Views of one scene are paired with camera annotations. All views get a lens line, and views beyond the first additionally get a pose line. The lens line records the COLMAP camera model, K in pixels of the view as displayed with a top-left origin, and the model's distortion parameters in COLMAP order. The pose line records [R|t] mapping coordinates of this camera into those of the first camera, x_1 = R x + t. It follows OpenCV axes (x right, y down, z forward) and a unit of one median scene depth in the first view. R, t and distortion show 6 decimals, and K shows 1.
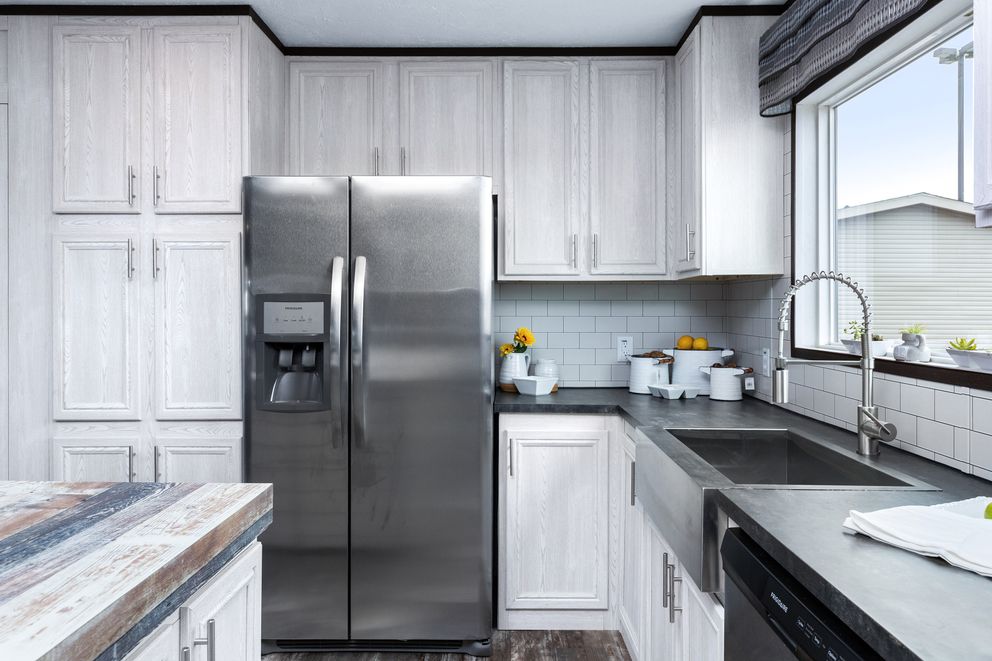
lens RADIAL K [[686.5, 0, 499.5], [0, 686.5, 307.4], [0, 0, 1]] dist [0.004925, 0.001063]
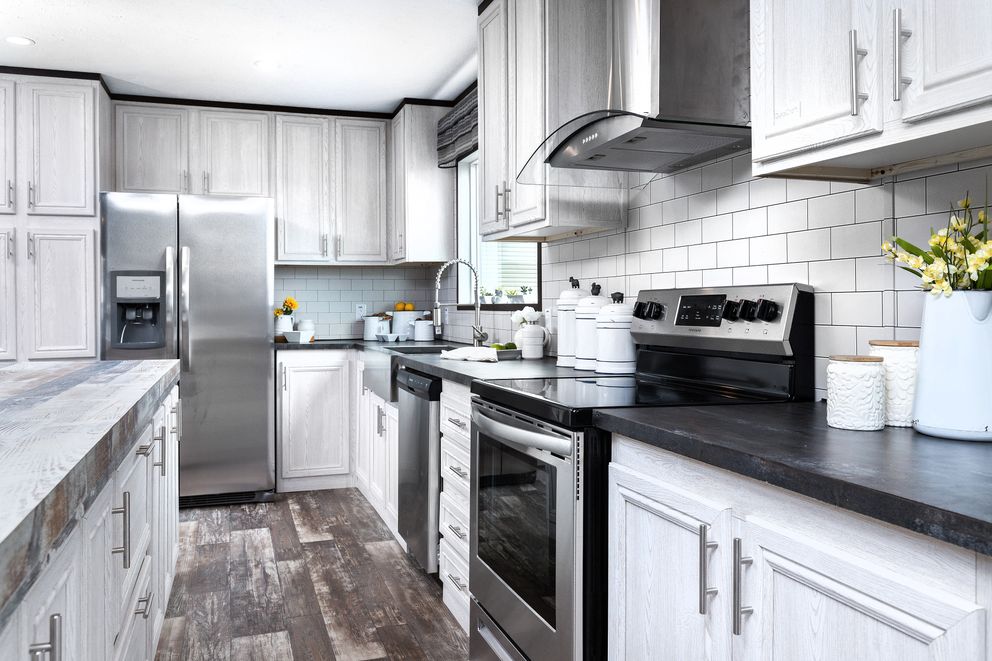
lens RADIAL K [[791.2, 0, 501.0], [0, 791.2, 303.7], [0, 0, 1]] dist [0.007922, -0.001825]
pose [[0.943273, -0.006116, 0.331962, -0.108441], [0.006223, 0.999980, 0.000739, 0.048125], [-0.331960, 0.001369, 0.943292, -0.781229]]
